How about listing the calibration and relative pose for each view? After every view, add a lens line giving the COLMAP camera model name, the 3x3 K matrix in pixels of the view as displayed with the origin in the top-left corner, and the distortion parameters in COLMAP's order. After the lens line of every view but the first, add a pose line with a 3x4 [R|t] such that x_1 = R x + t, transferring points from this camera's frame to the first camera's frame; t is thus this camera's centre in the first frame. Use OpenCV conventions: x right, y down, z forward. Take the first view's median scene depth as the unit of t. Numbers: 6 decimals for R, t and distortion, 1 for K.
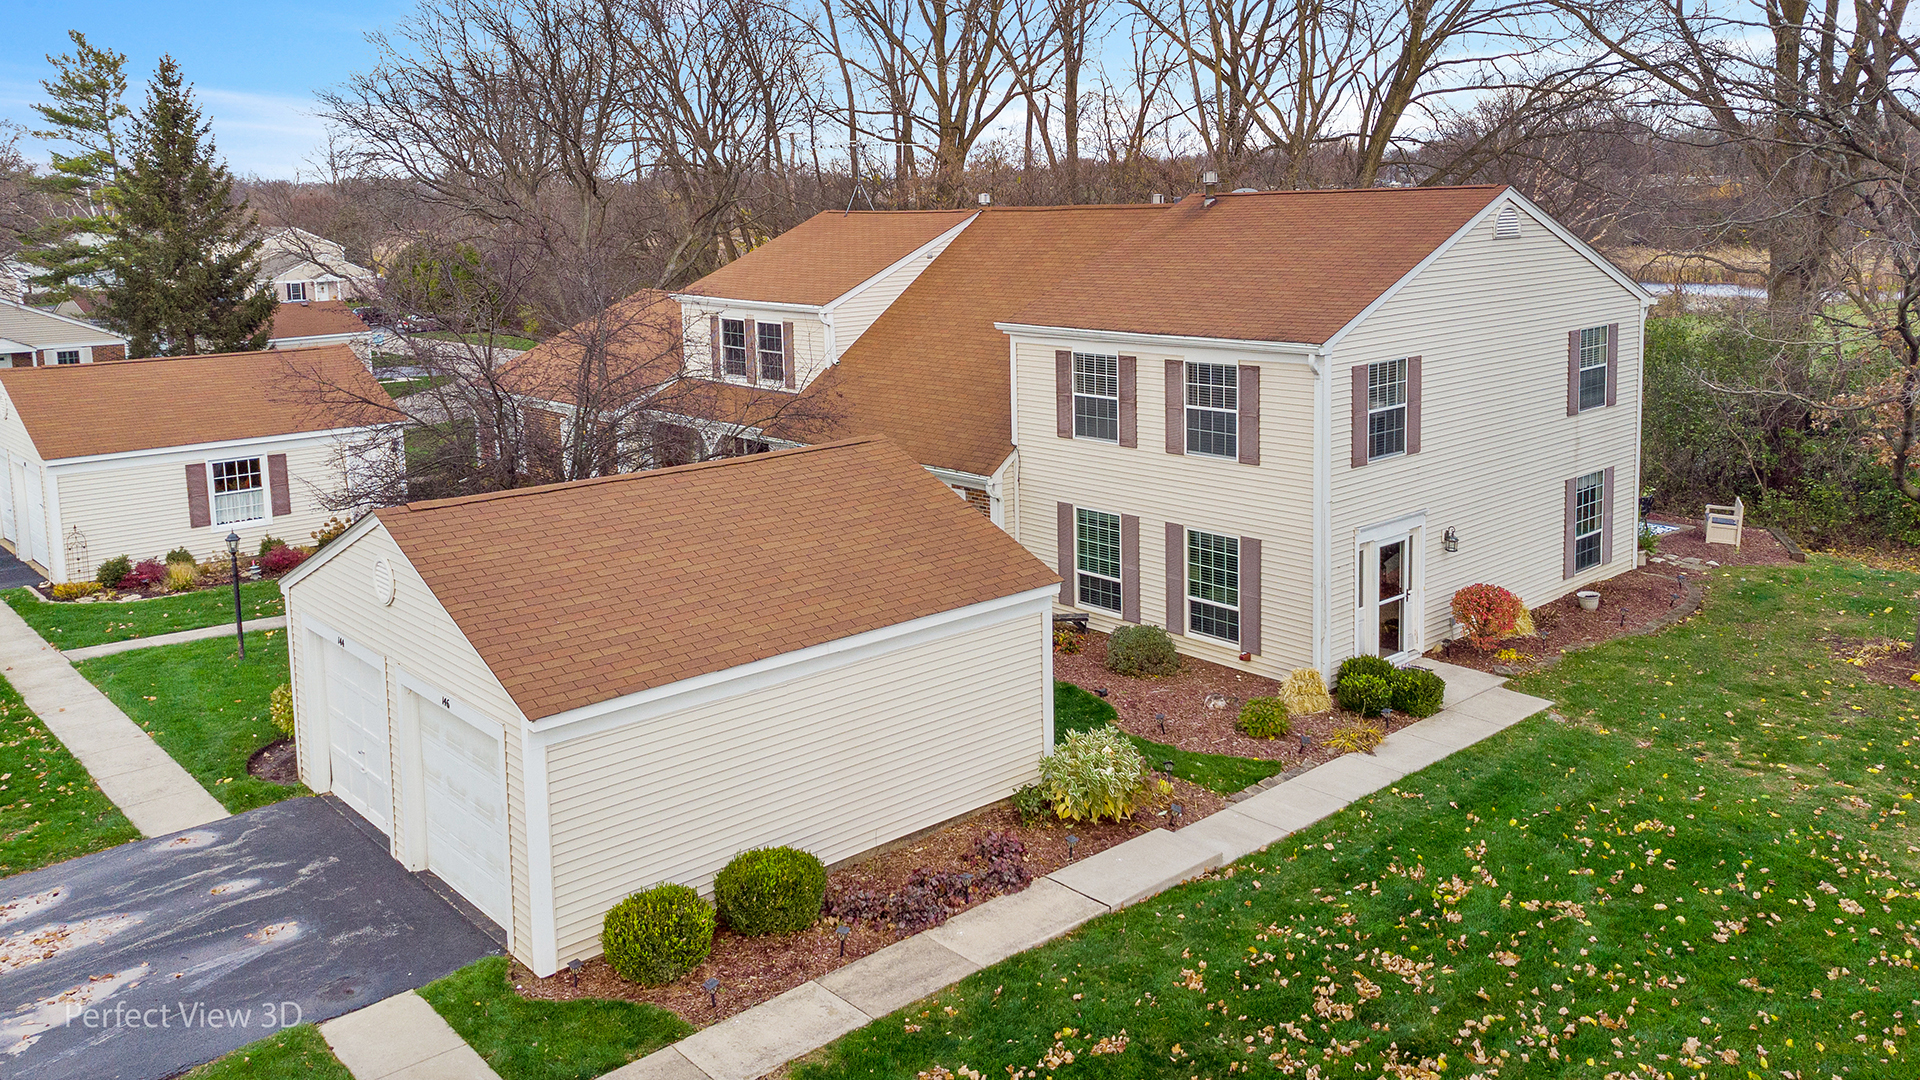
lens RADIAL K [[1458.4, 0, 960.0], [0, 1458.4, 363.7], [0, 0, 1]] dist [0.001100, 0.218658]
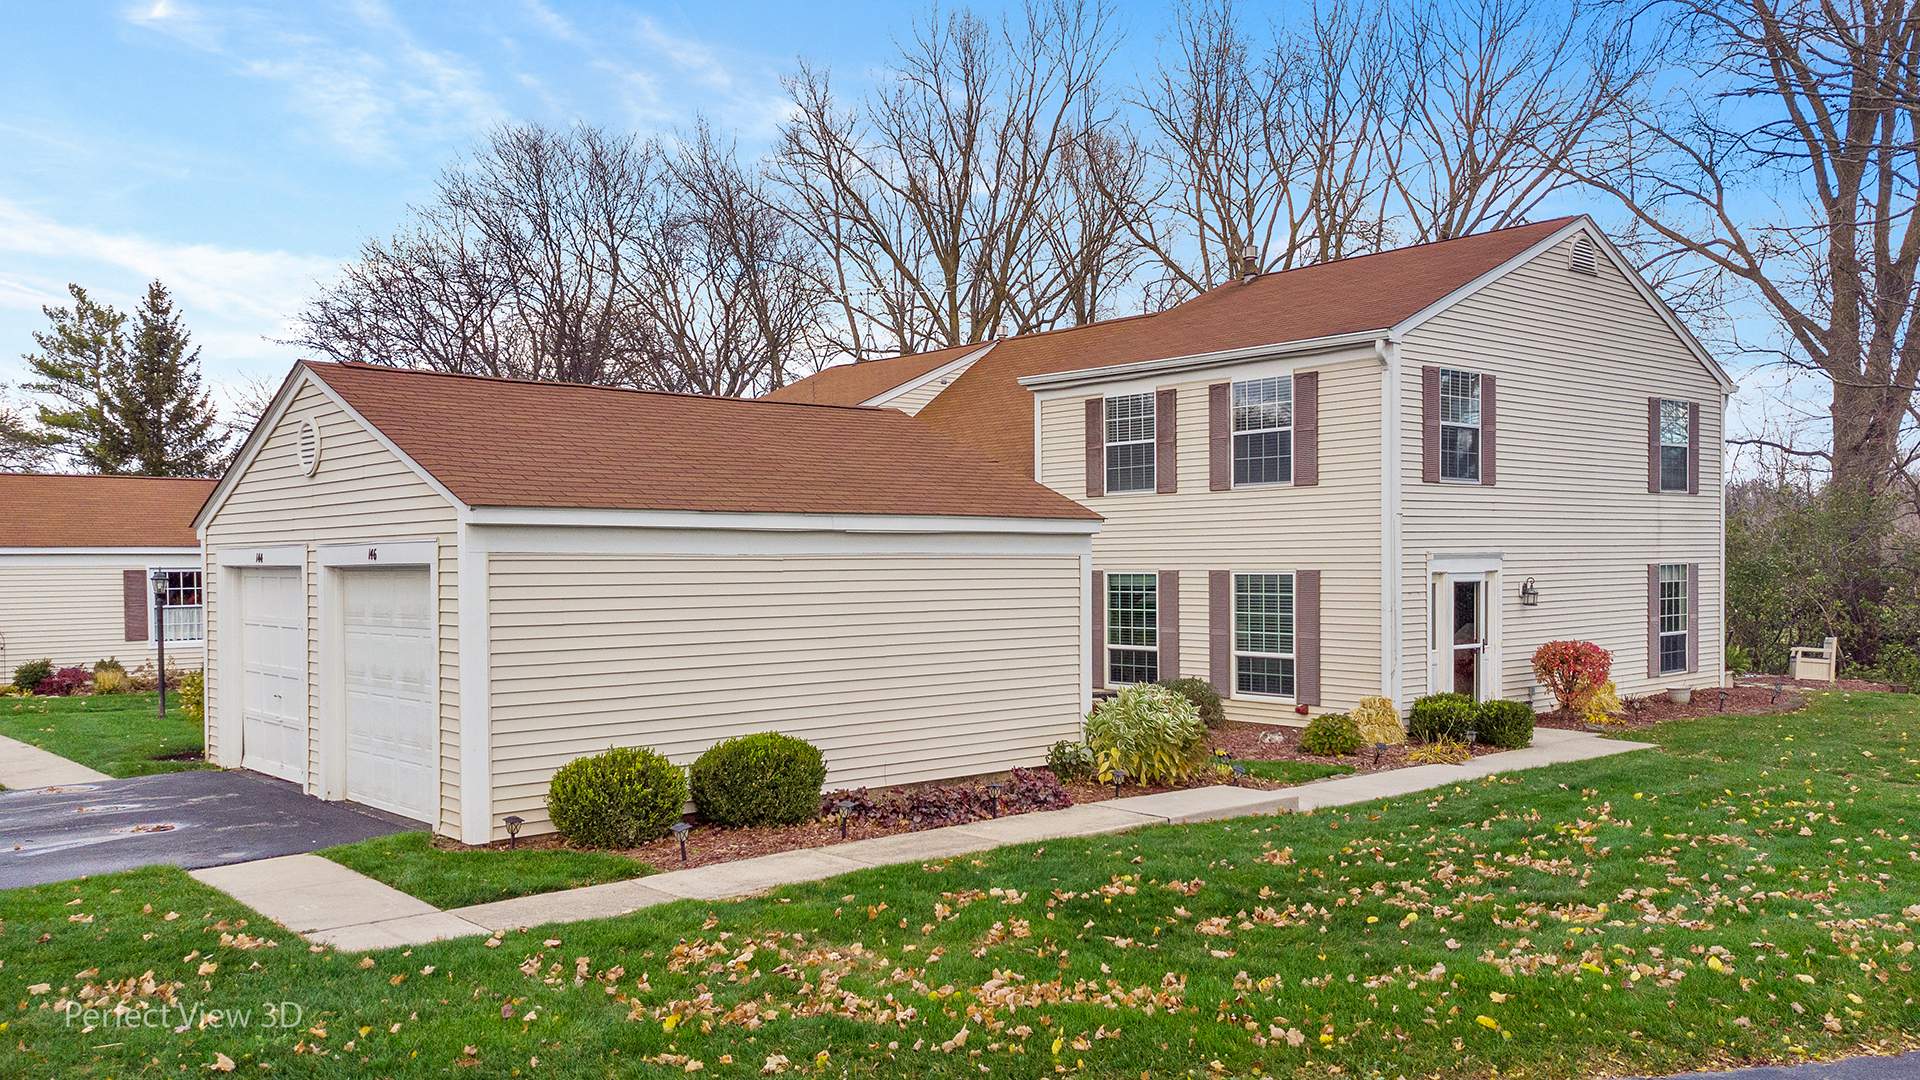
lens RADIAL K [[1480.1, 0, 968.6], [0, 1480.1, 544.7], [0, 0, 1]] dist [0.003821, 0.172960]
pose [[0.999842, 0.017221, 0.004509, -0.010585], [-0.016620, 0.993775, -0.110160, 0.196560], [-0.006378, 0.110068, 0.993904, 0.100553]]
